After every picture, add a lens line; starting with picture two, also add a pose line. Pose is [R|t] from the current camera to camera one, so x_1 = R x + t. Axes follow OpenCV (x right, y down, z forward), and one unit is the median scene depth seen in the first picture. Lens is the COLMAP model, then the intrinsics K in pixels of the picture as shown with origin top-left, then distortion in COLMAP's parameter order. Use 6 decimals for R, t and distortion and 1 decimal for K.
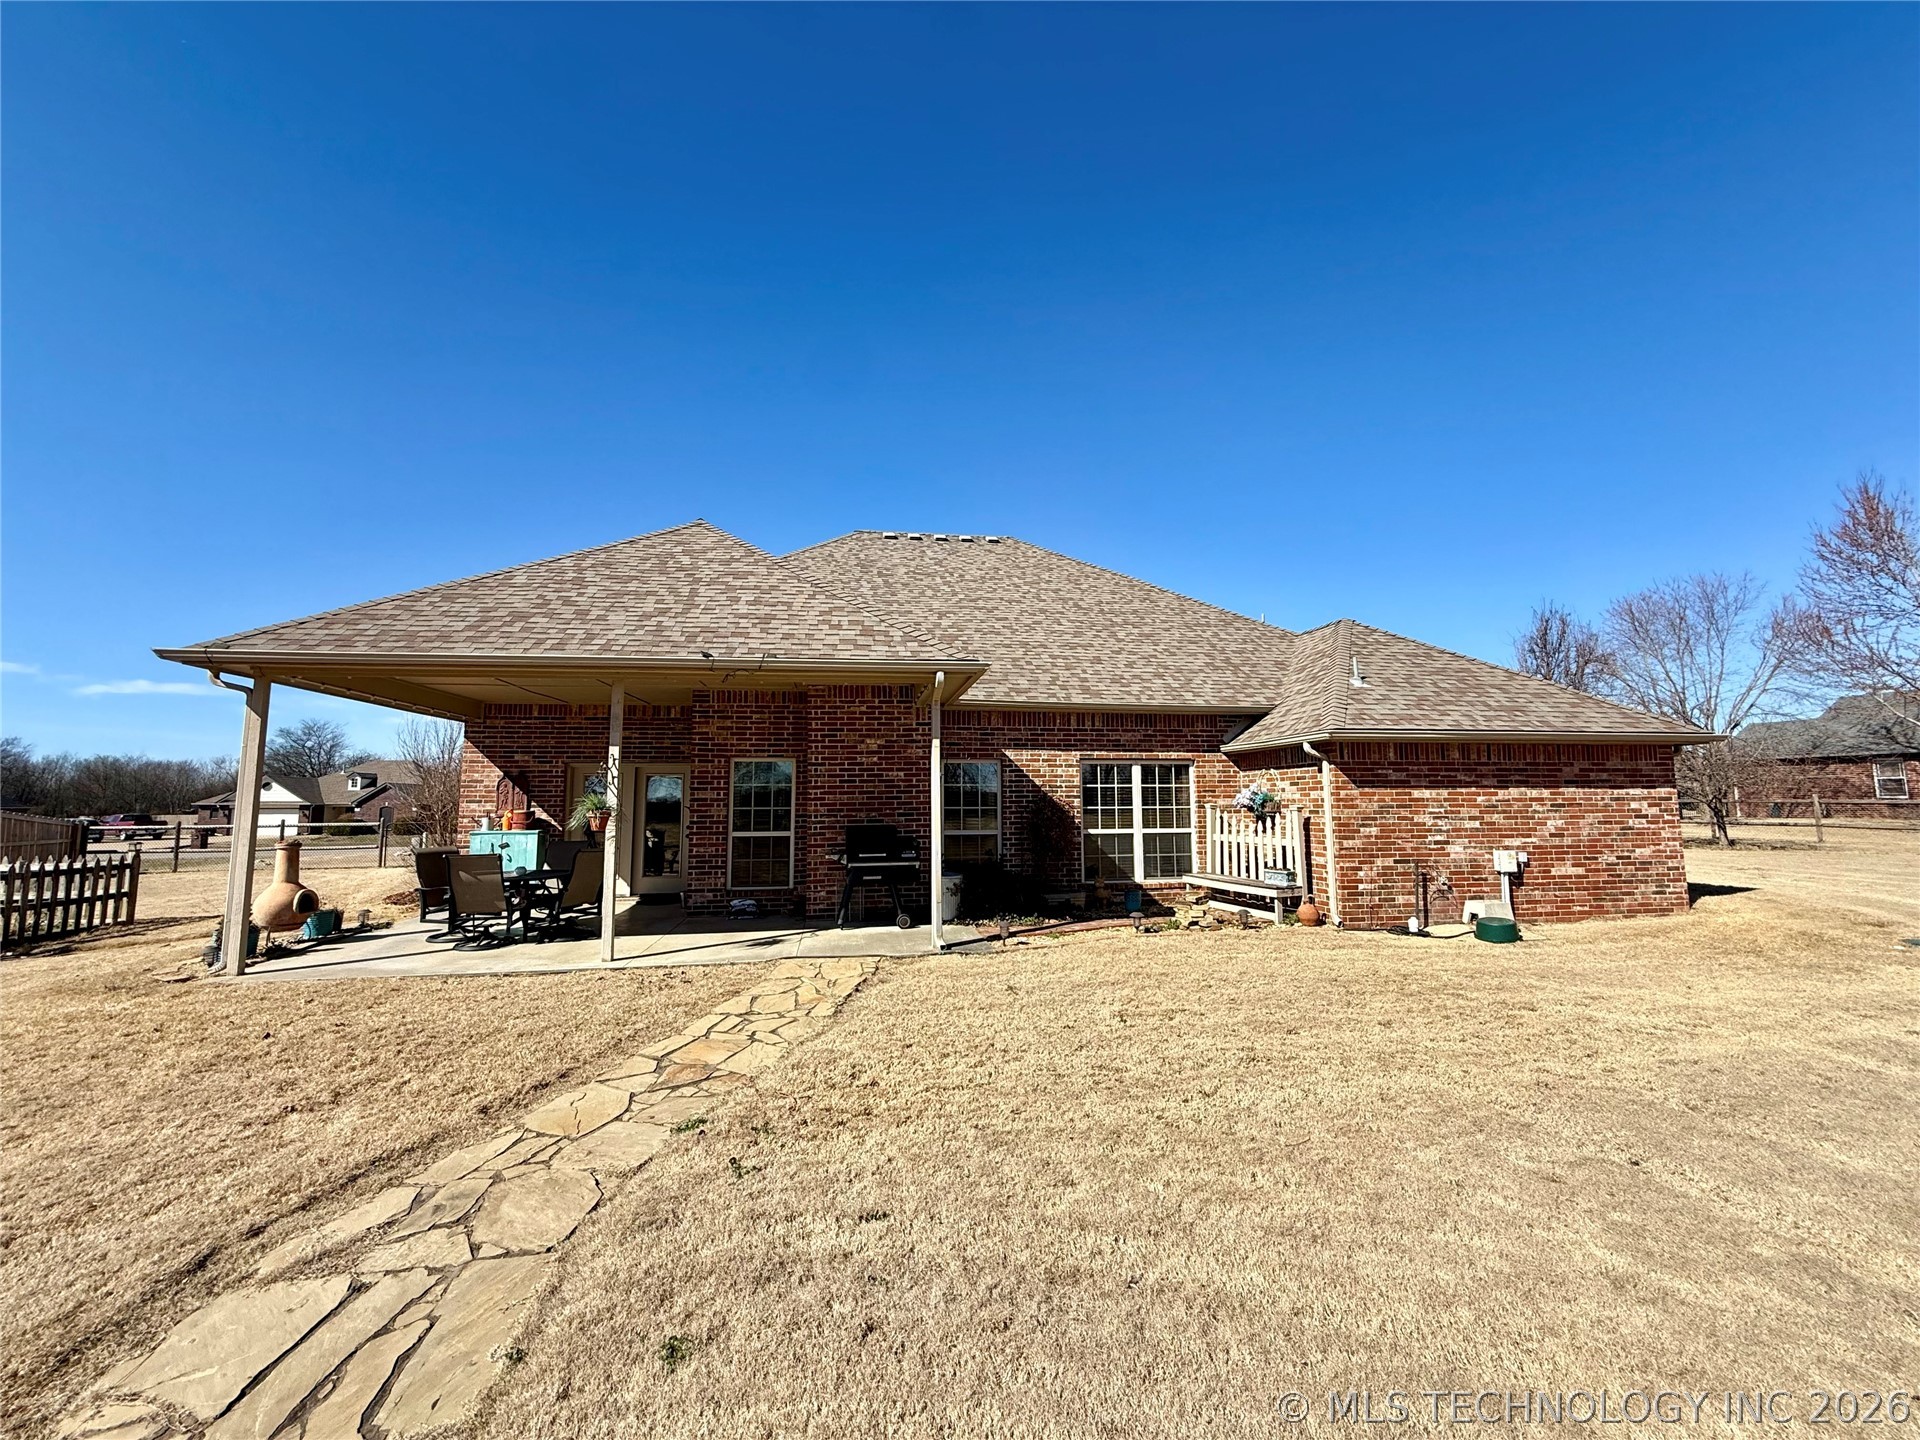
lens RADIAL K [[764.4, 0, 960.0], [0, 764.4, 720.0], [0, 0, 1]] dist [0.000377, -0.000345]
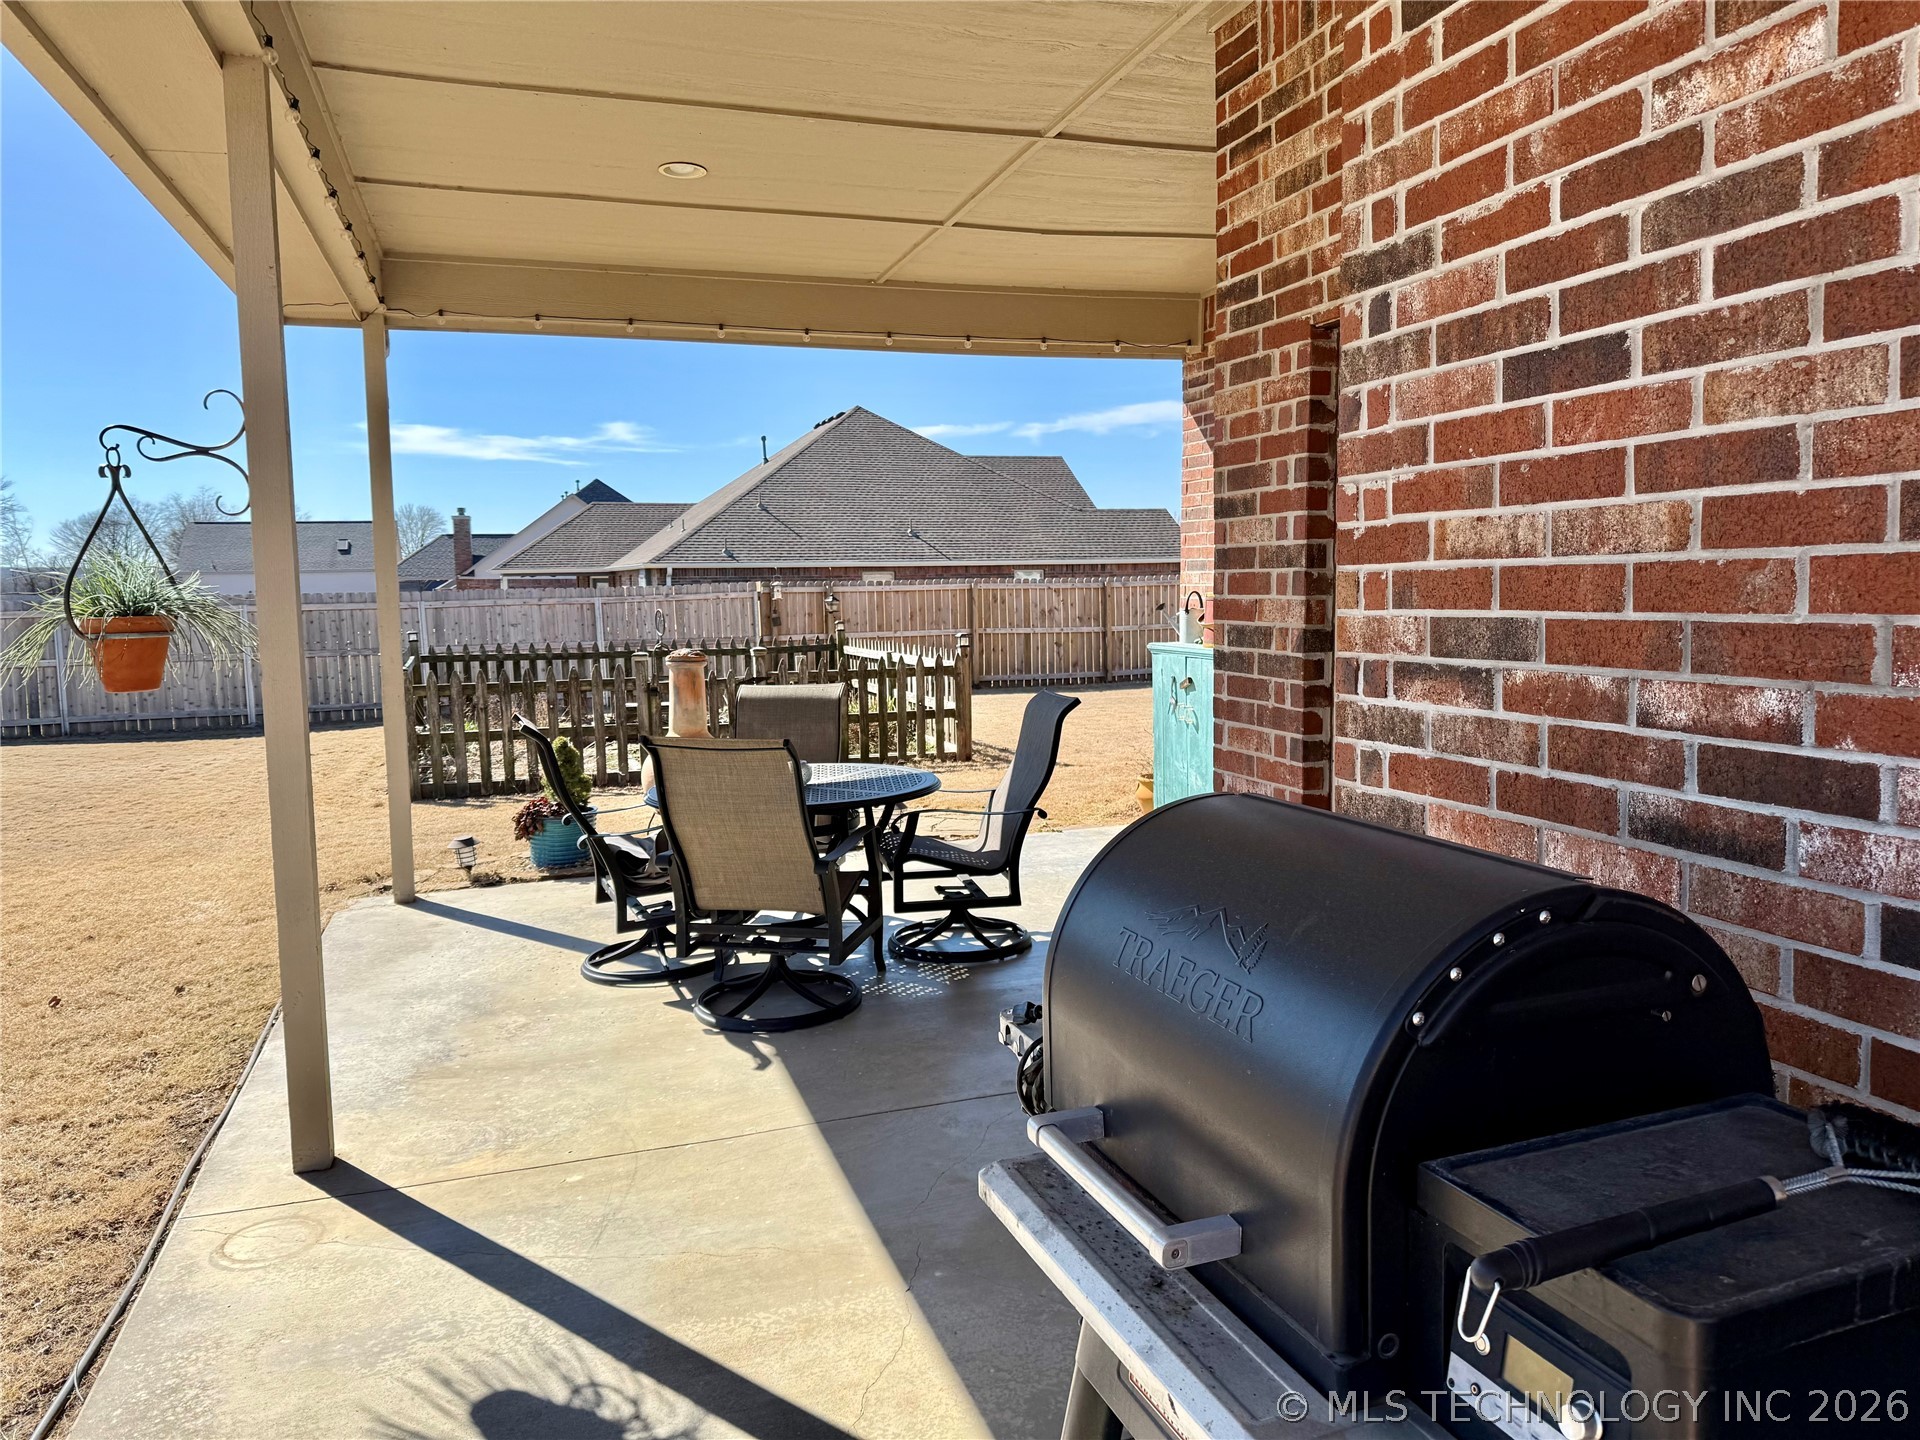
lens RADIAL K [[1362.0, 0, 960.0], [0, 1362.0, 720.0], [0, 0, 1]] dist [0.058398, -0.088401]
pose [[0.189318, 0.107363, -0.976029, 0.024373], [0.112126, 0.985139, 0.130114, 0.083783], [0.975493, -0.134071, 0.174466, 0.784380]]
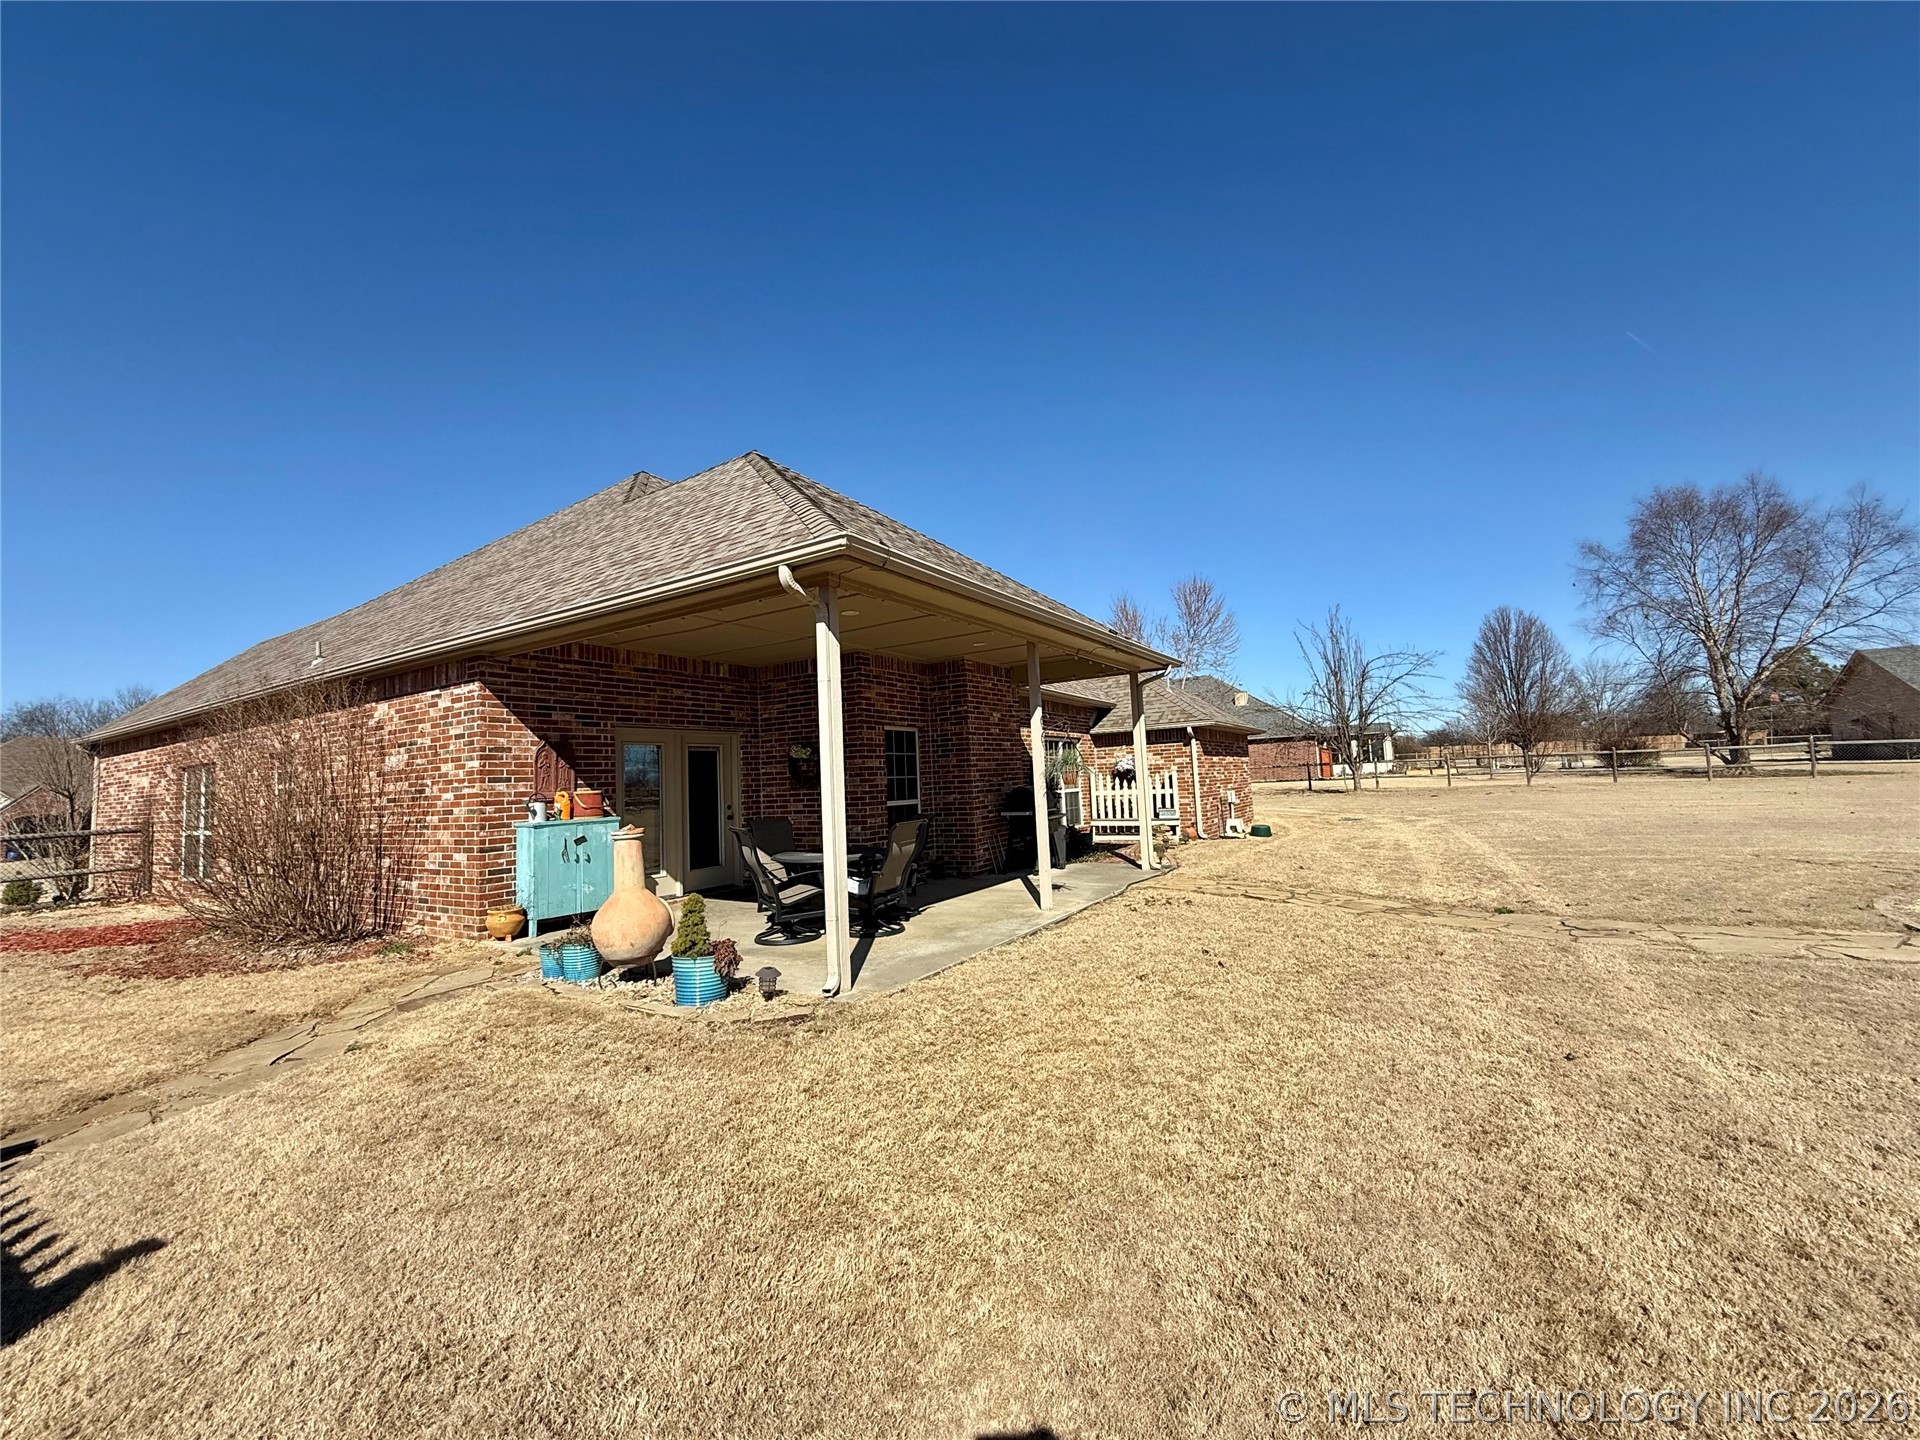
lens RADIAL K [[764.4, 0, 960.0], [0, 764.4, 720.0], [0, 0, 1]] dist [0.000377, -0.000345]
pose [[0.643331, 0.039088, 0.764590, -0.915825], [-0.040761, 0.999028, -0.016777, 0.051281], [-0.764503, -0.020372, 0.644299, 0.280966]]
